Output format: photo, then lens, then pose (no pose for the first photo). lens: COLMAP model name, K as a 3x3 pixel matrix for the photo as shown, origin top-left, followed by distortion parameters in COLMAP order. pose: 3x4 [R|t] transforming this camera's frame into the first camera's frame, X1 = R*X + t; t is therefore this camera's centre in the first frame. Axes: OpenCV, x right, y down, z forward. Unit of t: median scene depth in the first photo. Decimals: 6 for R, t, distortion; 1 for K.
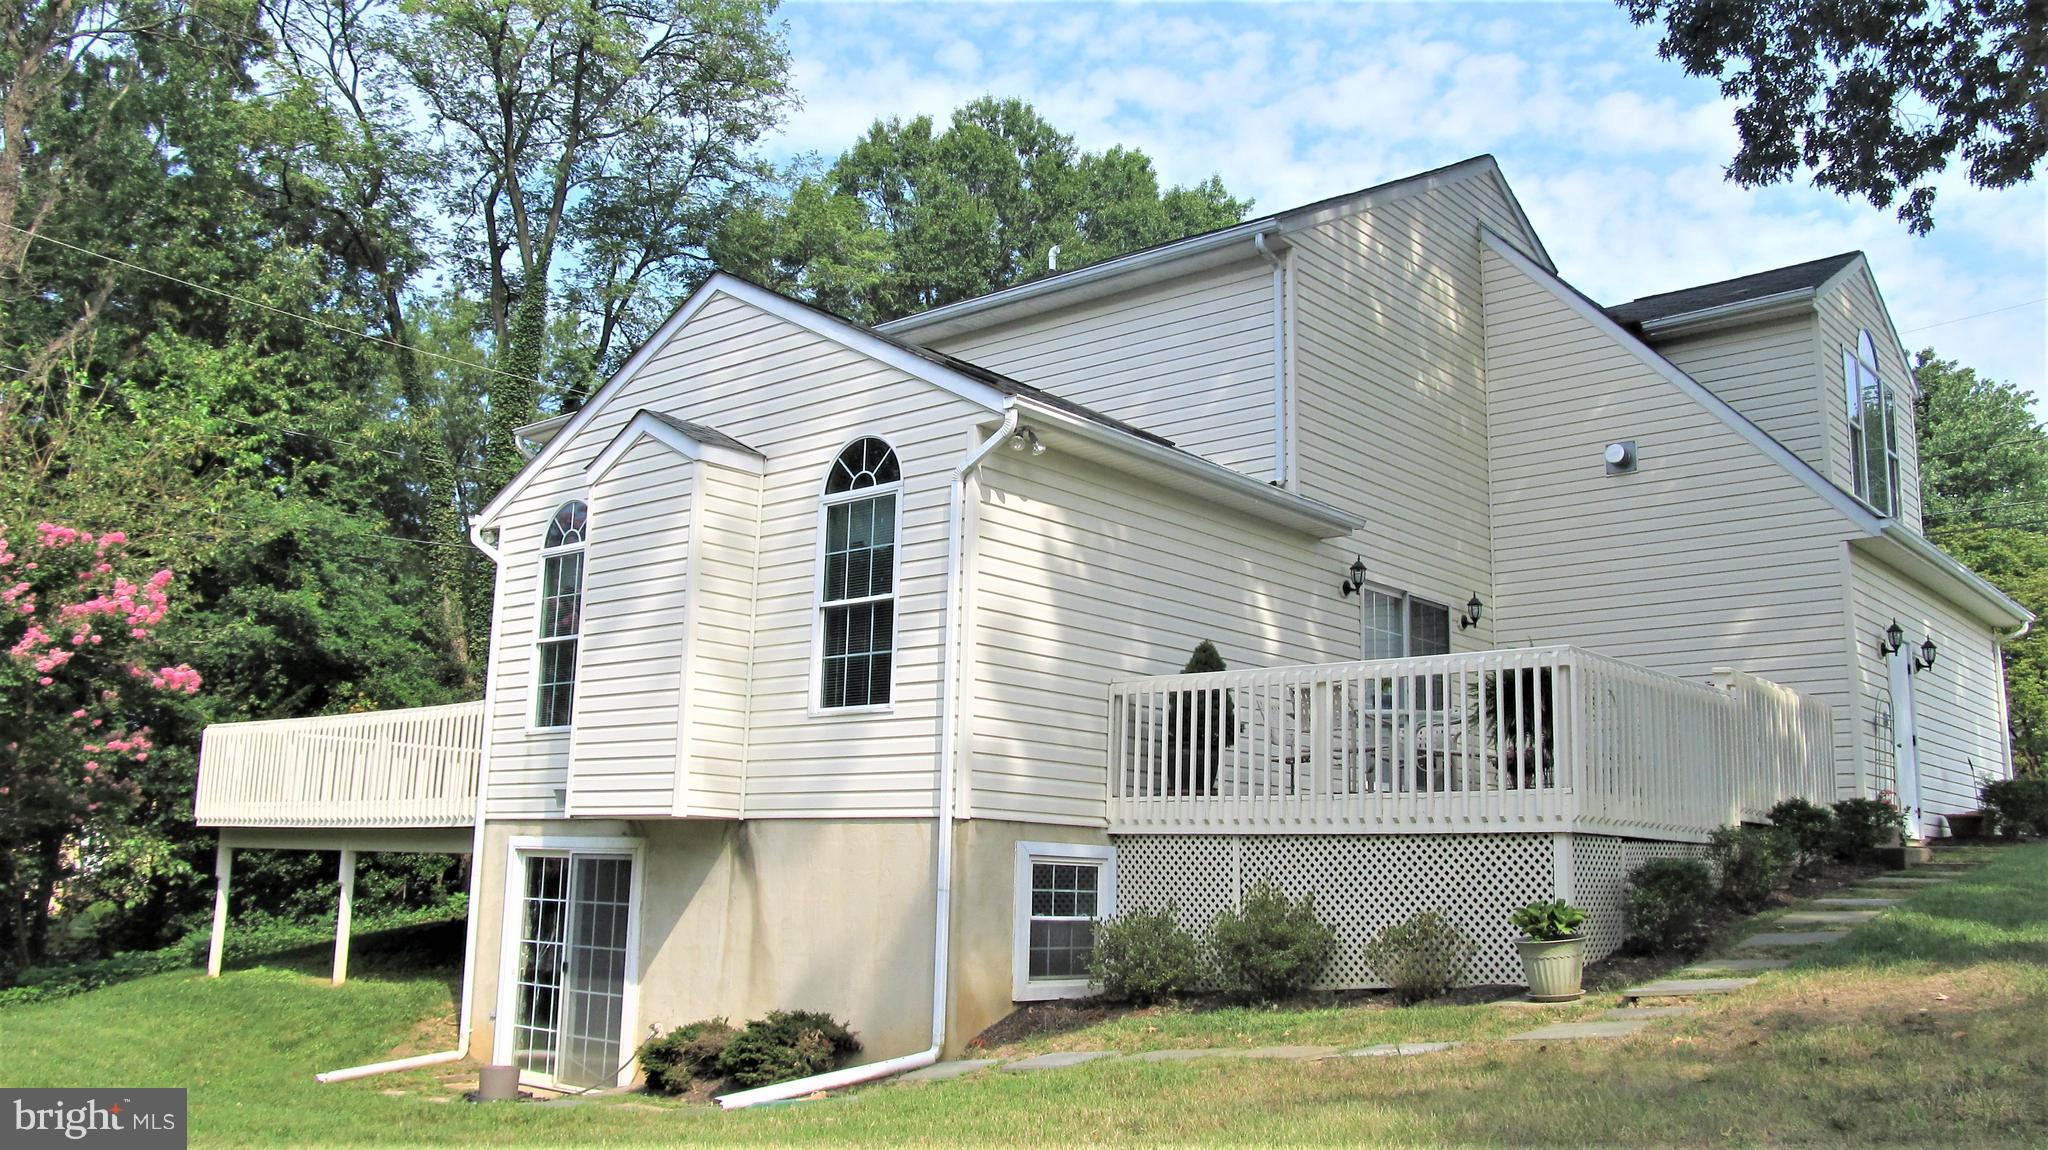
lens RADIAL K [[1724.0, 0, 1017.4], [0, 1724.0, 582.8], [0, 0, 1]] dist [-0.036995, 0.014649]
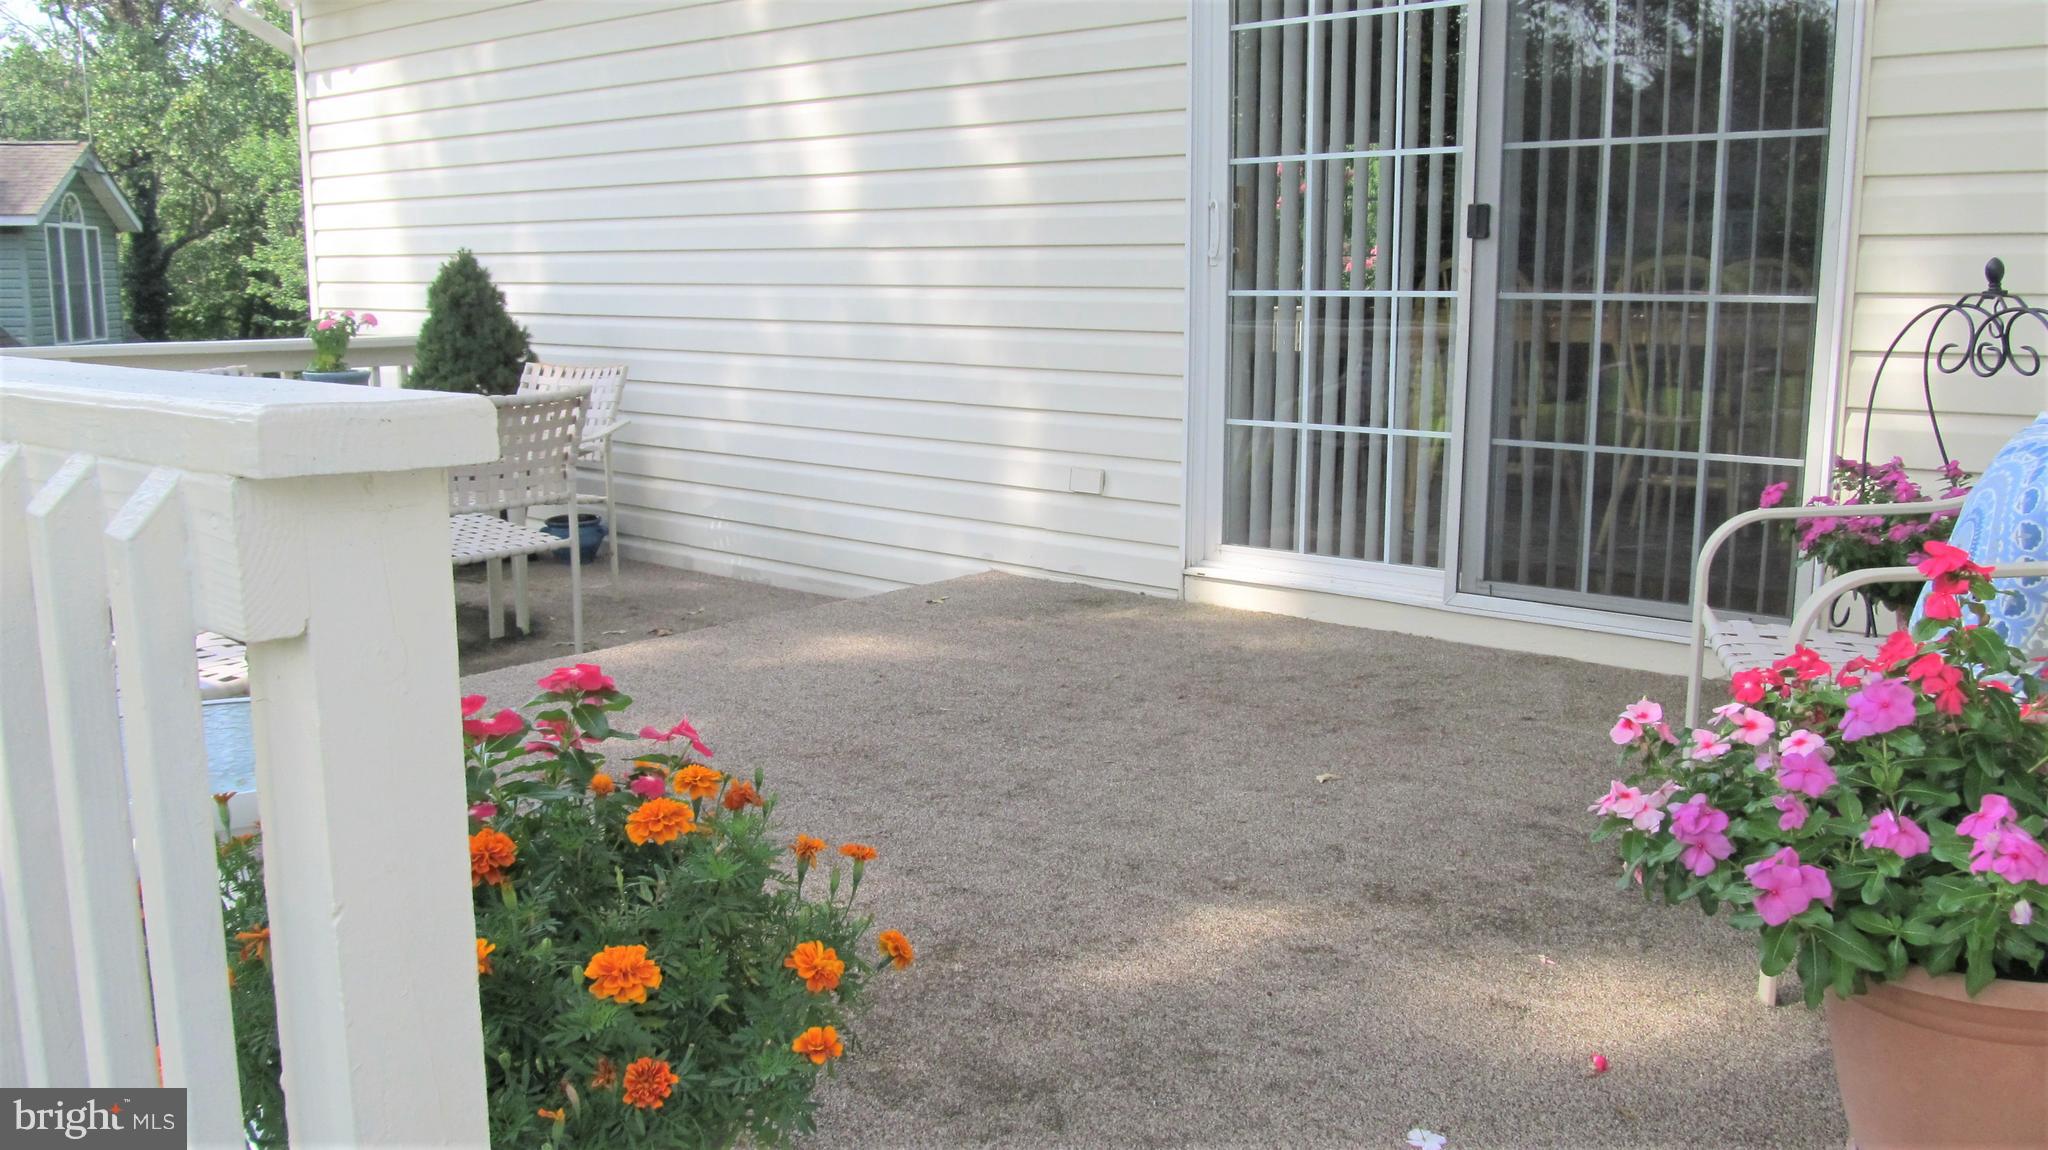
lens RADIAL K [[1724.0, 0, 1024.1], [0, 1724.0, 574.5], [0, 0, 1]] dist [-0.036995, 0.014649]
pose [[-0.023903, 0.147416, -0.988786, 0.547258], [0.174597, 0.974483, 0.141063, 0.074142], [0.984350, -0.169268, -0.049031, 1.034778]]
